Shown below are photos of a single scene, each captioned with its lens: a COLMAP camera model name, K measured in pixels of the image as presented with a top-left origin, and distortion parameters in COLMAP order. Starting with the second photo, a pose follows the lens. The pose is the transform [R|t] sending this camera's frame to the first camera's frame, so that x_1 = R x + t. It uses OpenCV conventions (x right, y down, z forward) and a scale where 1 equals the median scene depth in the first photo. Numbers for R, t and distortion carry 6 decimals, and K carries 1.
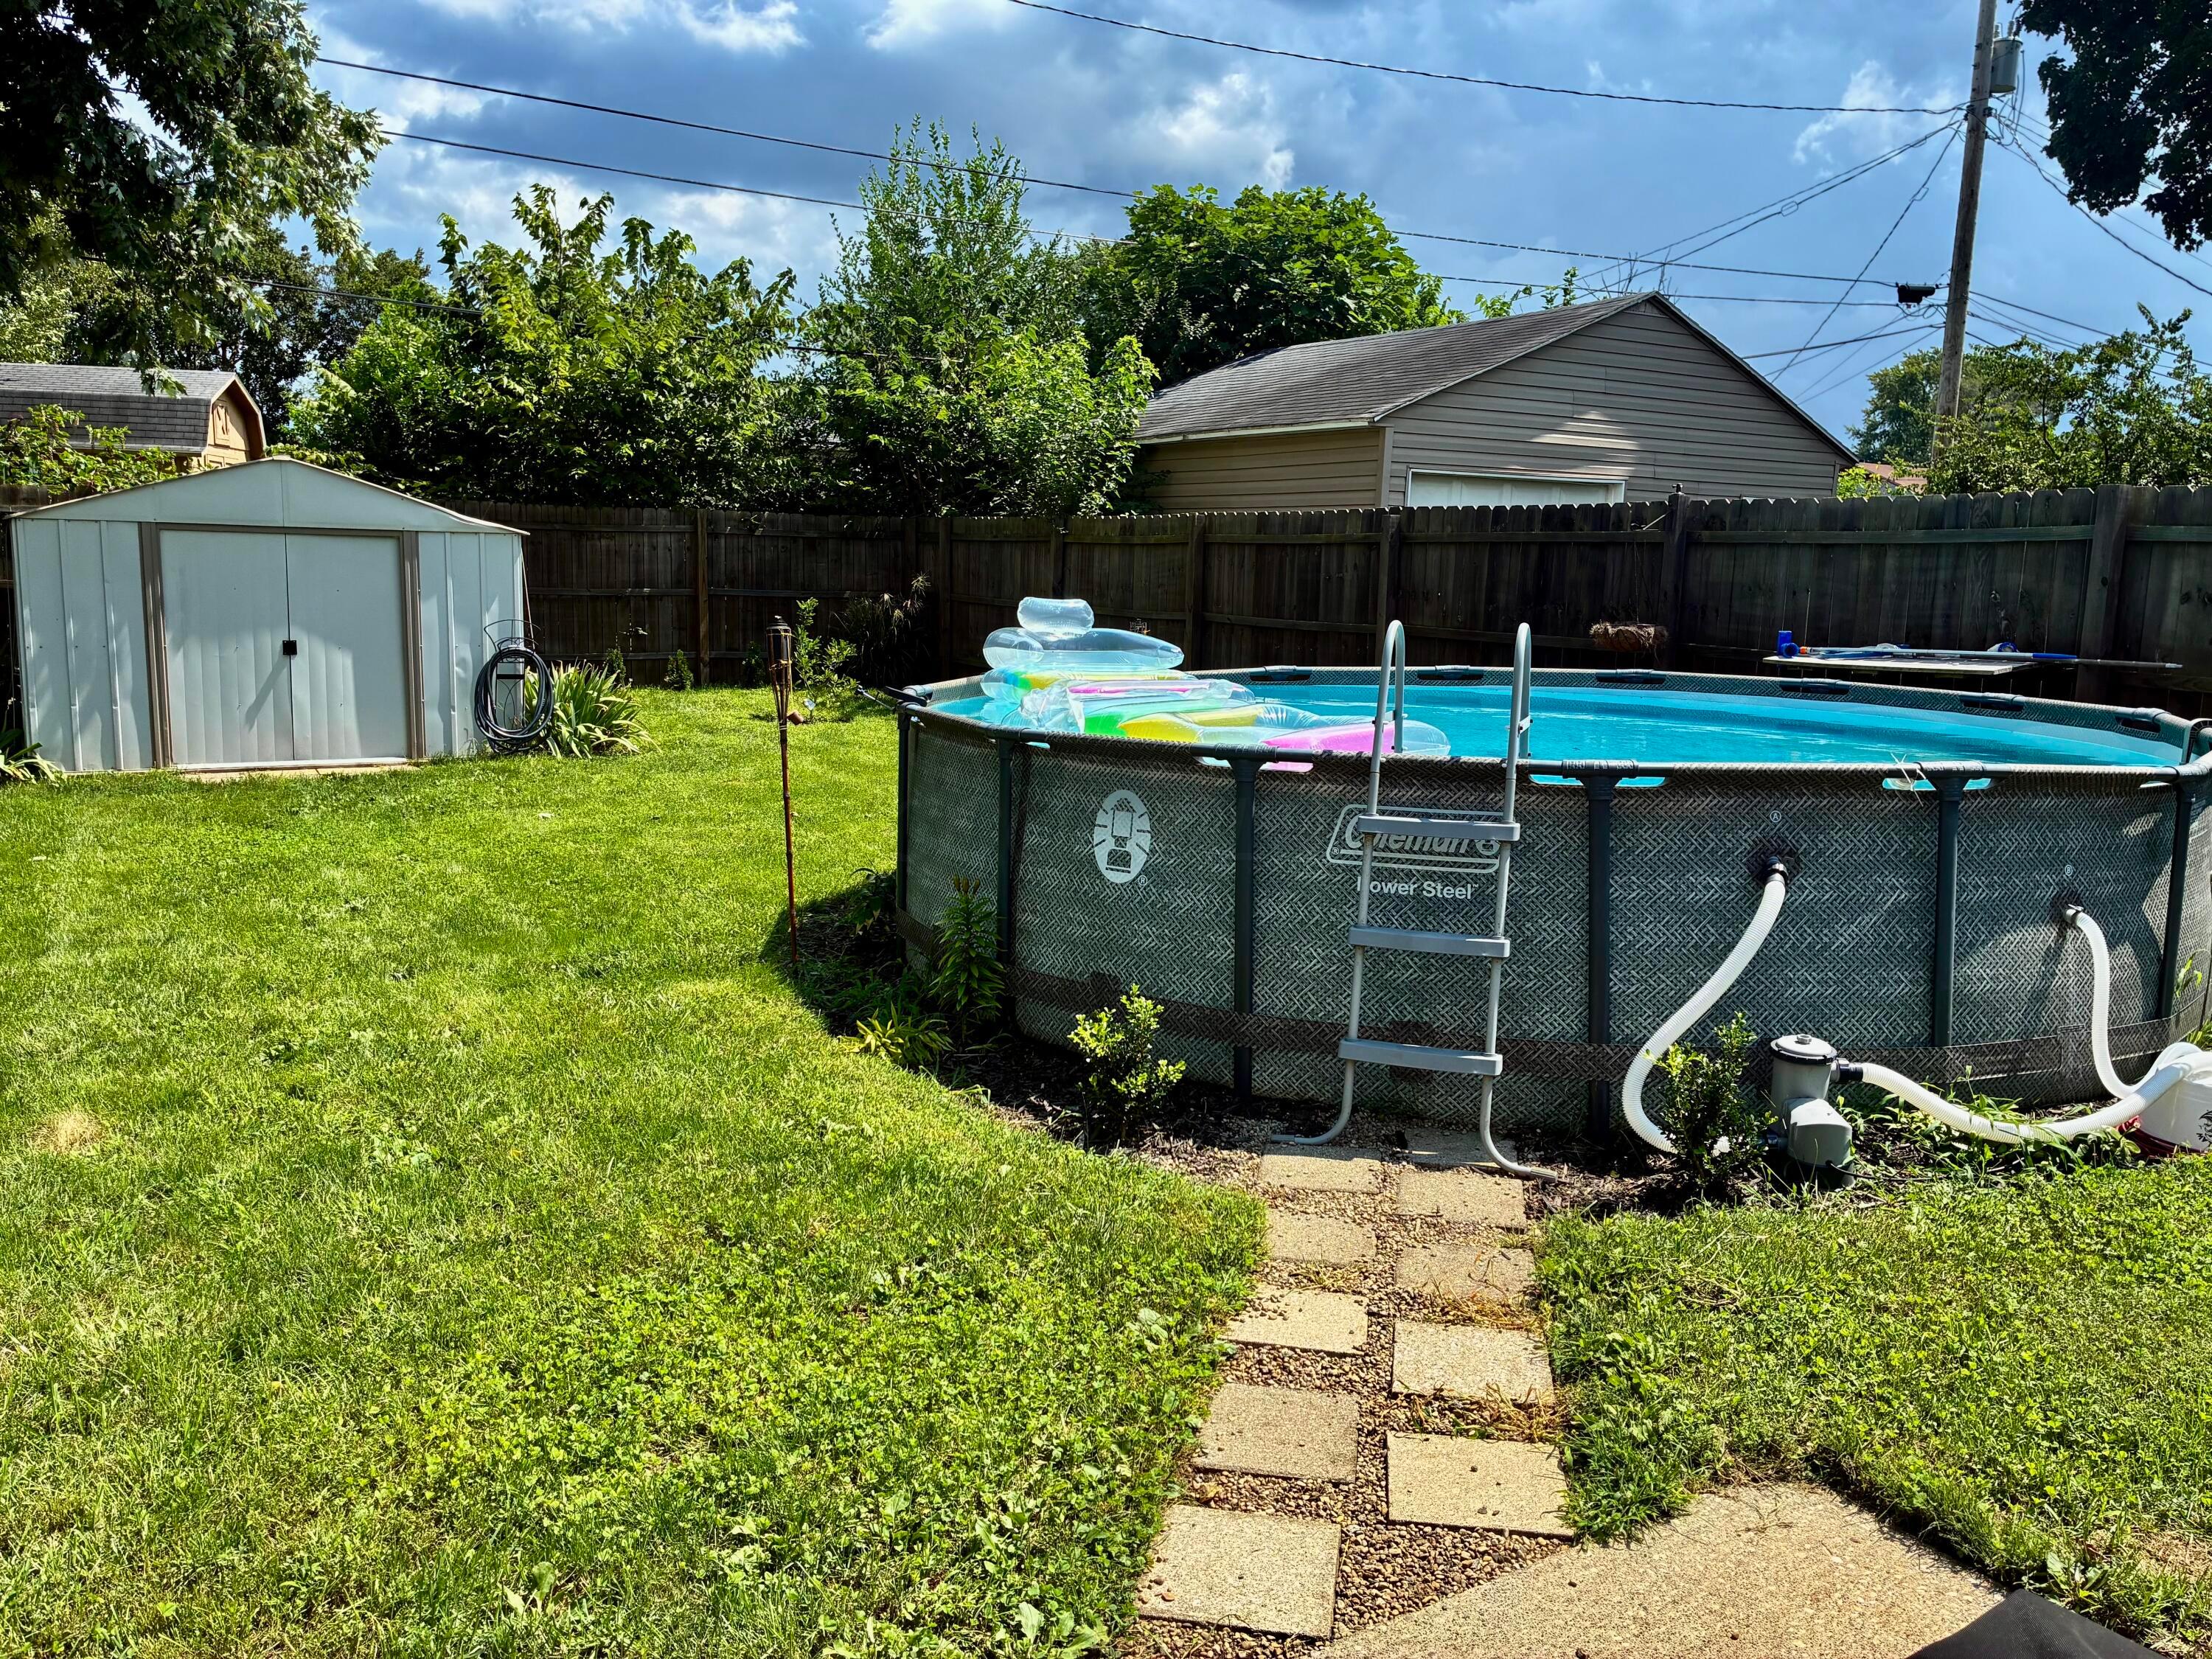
lens RADIAL K [[1644.5, 0, 1121.4], [0, 1644.5, 798.3], [0, 0, 1]] dist [0.057849, -0.100184]
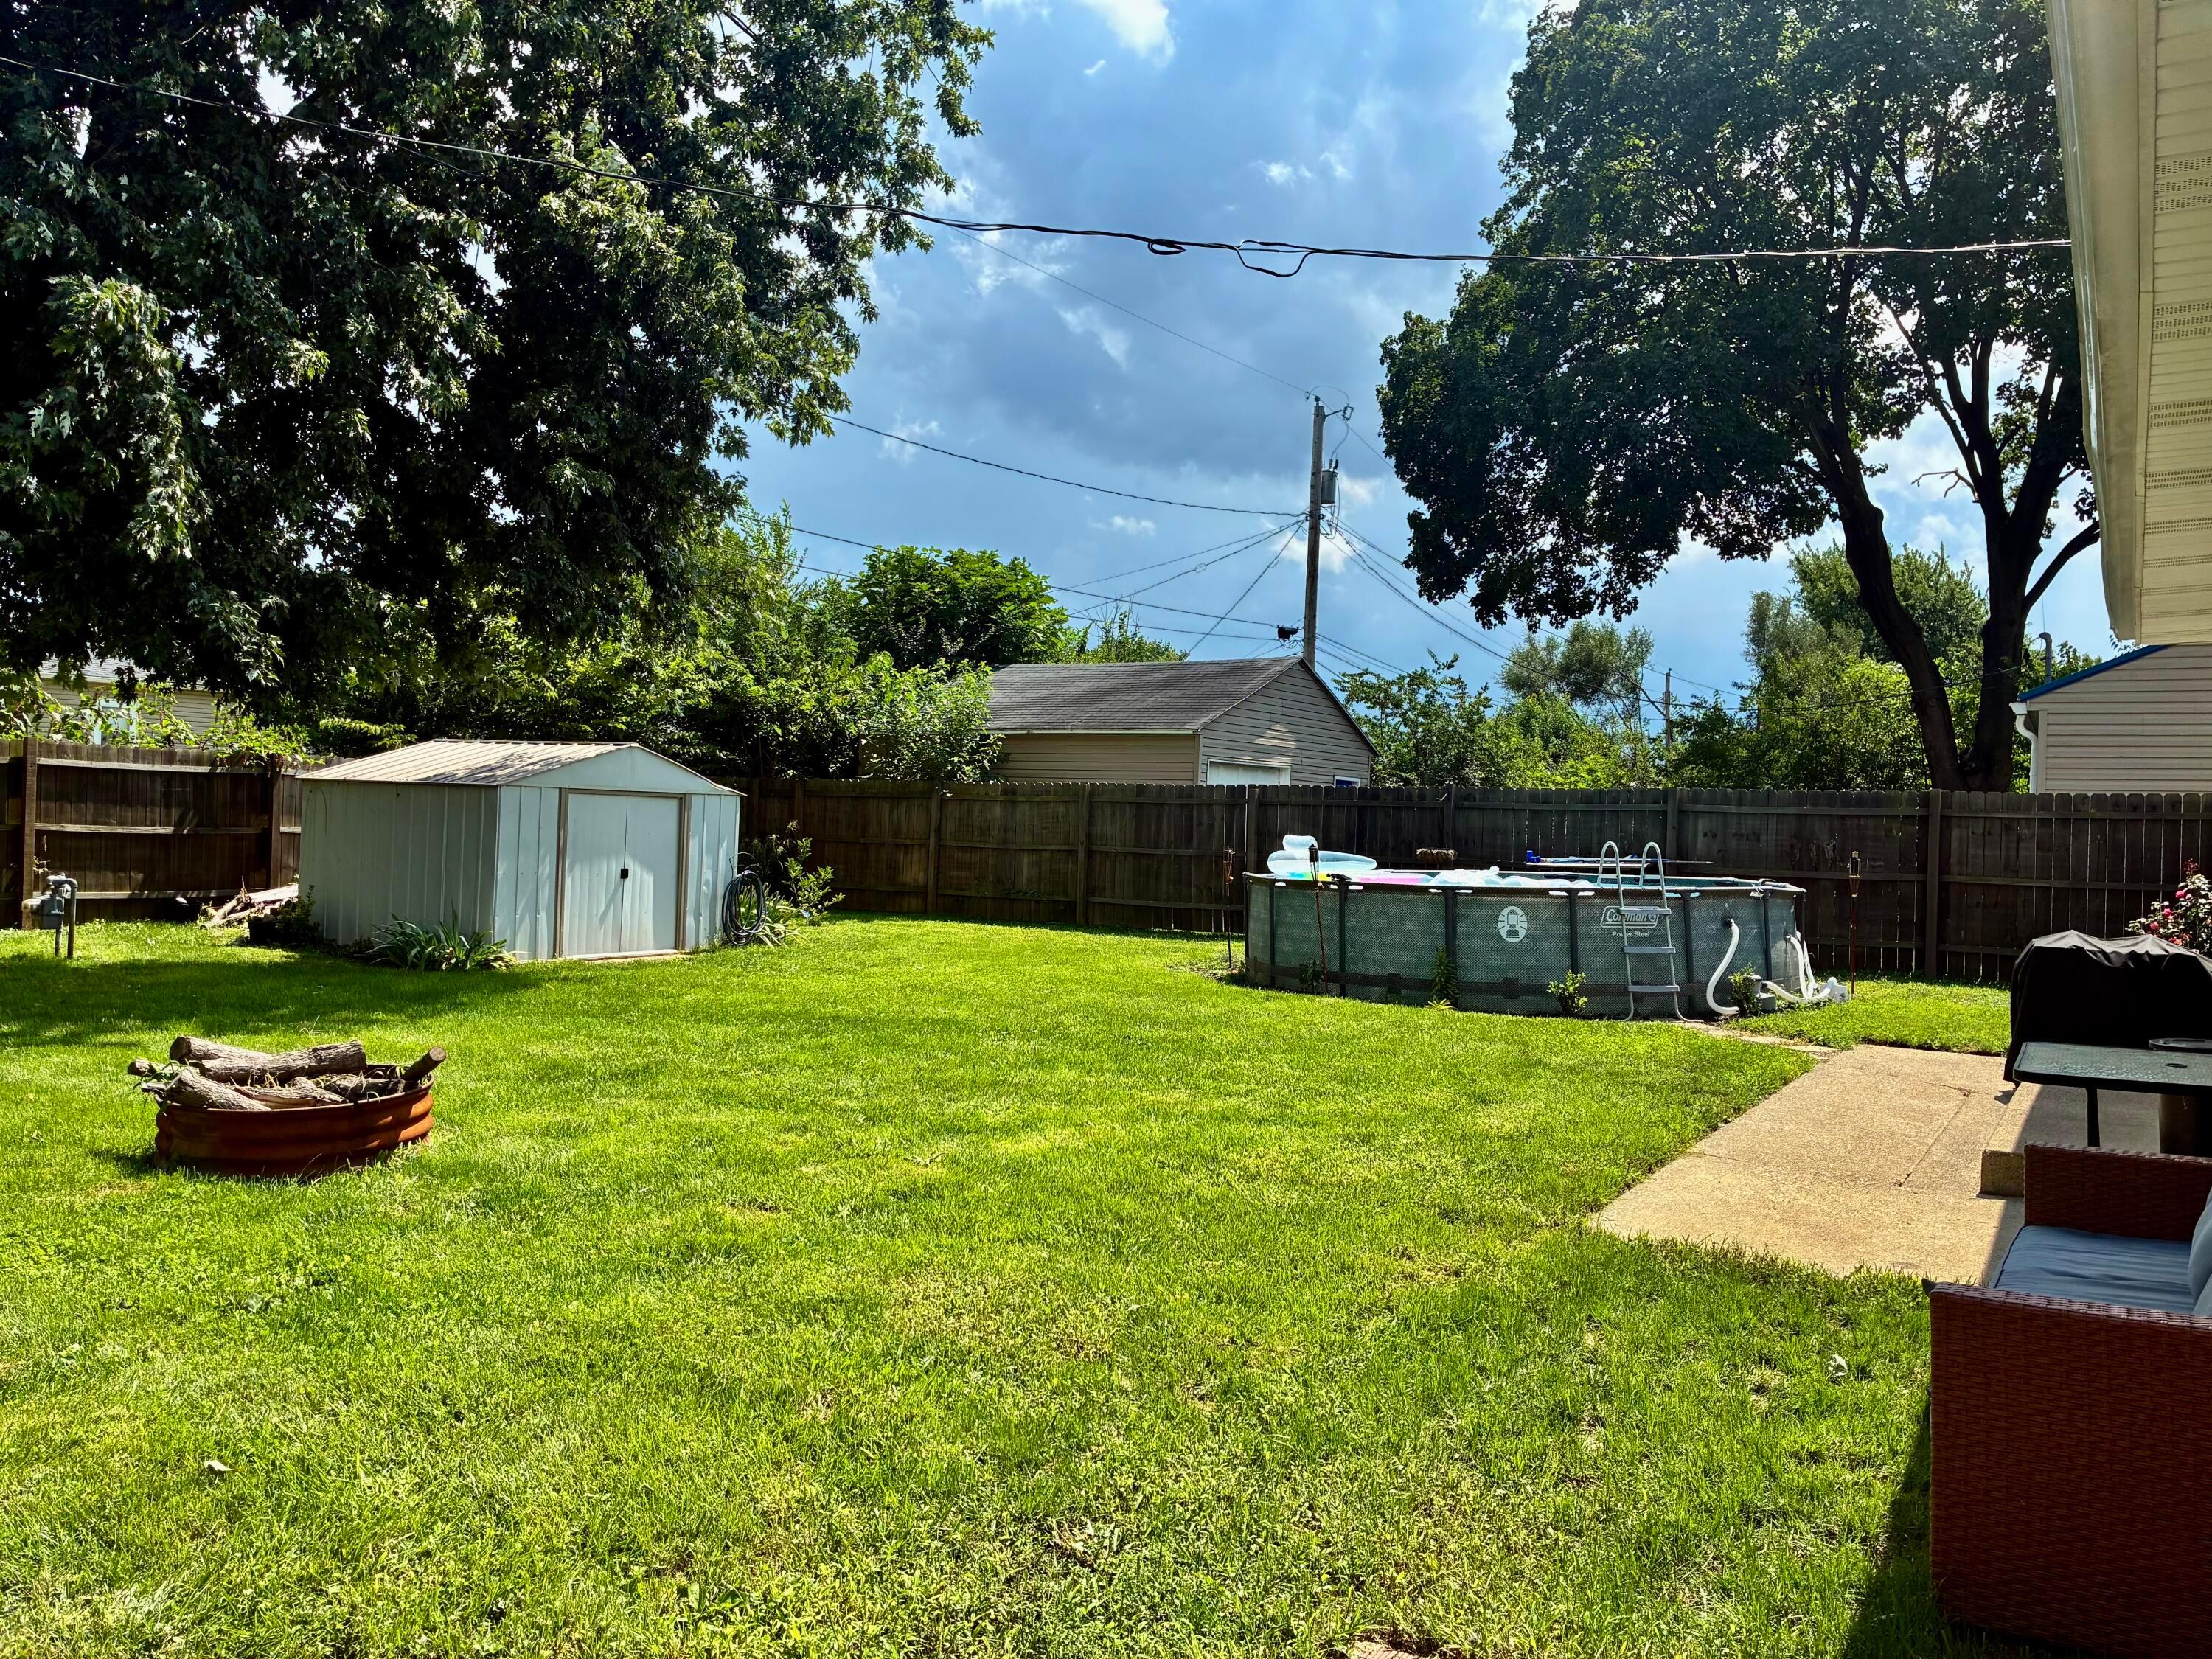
lens RADIAL K [[1644.5, 0, 1121.4], [0, 1644.5, 798.3], [0, 0, 1]] dist [0.057849, -0.100184]
pose [[0.886052, 0.007785, 0.463521, -0.752408], [0.059777, 0.989593, -0.130888, 0.055679], [-0.459717, 0.143682, 0.876365, -0.445332]]
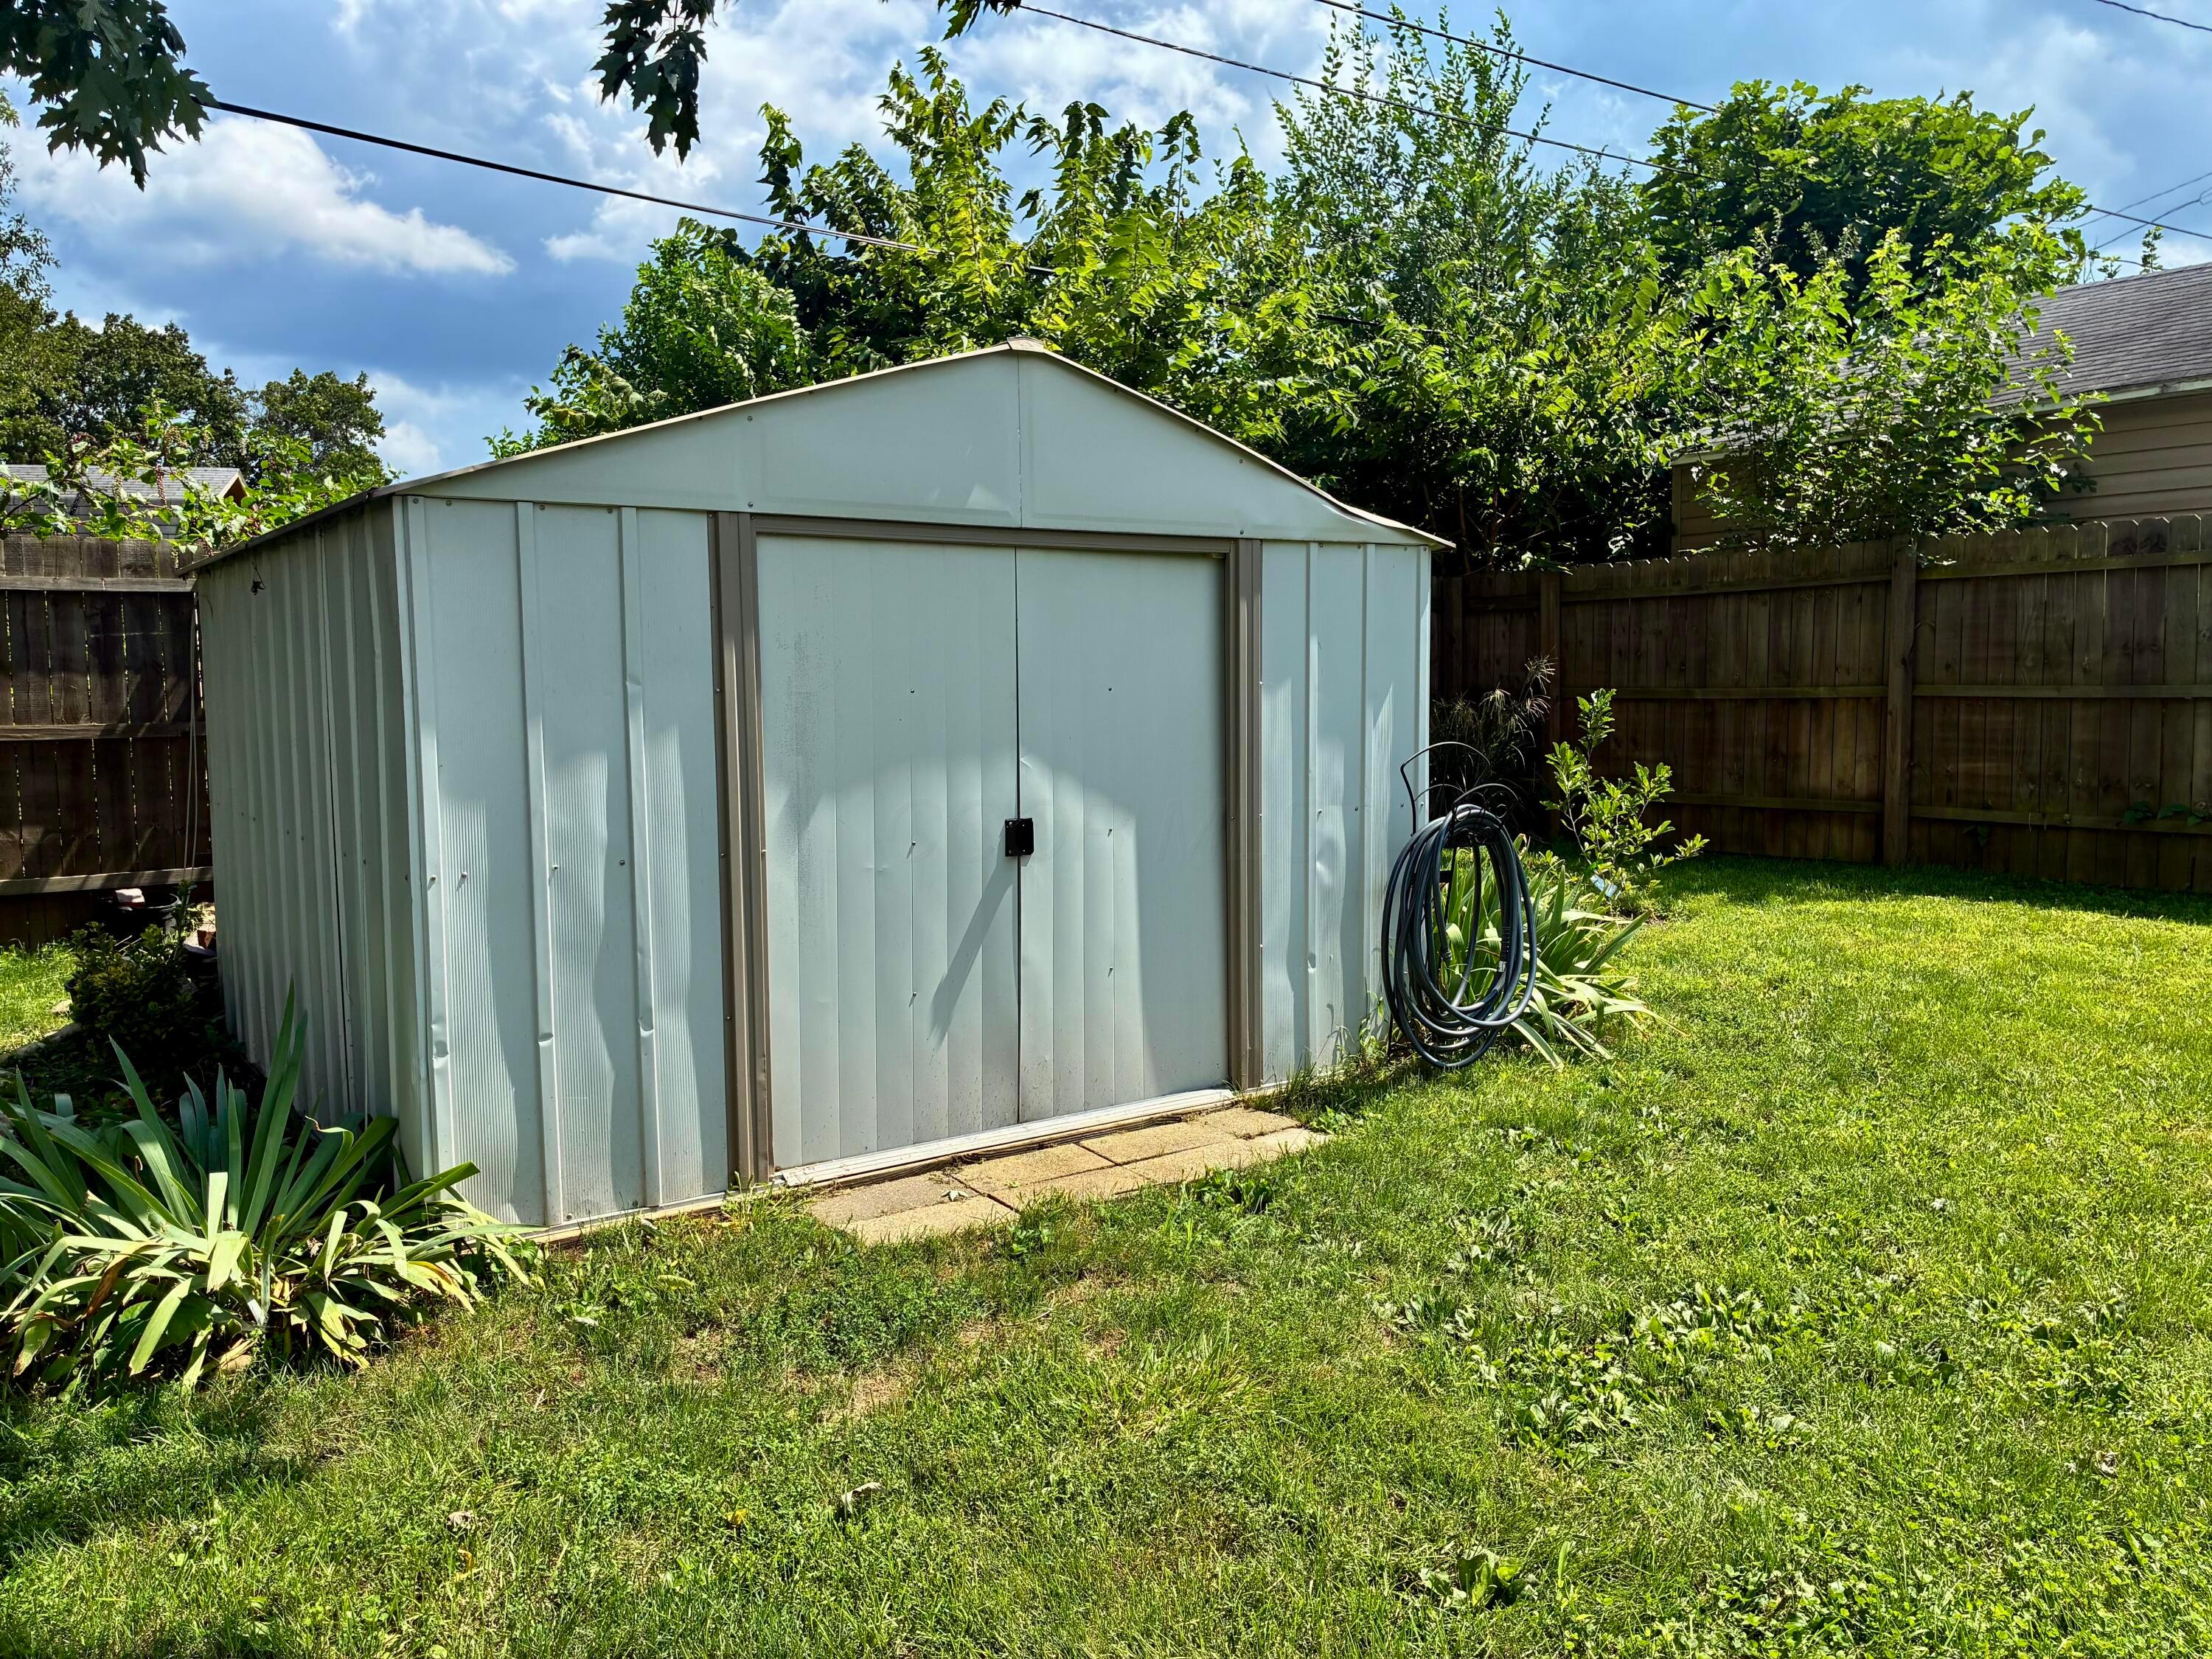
lens RADIAL K [[1645.7, 0, 1063.8], [0, 1645.7, 821.0], [0, 0, 1]] dist [0.003670, -0.001990]
pose [[0.998027, -0.046625, 0.042048, -0.486510], [0.049178, 0.996871, -0.061884, -0.067491], [-0.039031, 0.063830, 0.997197, 0.589631]]
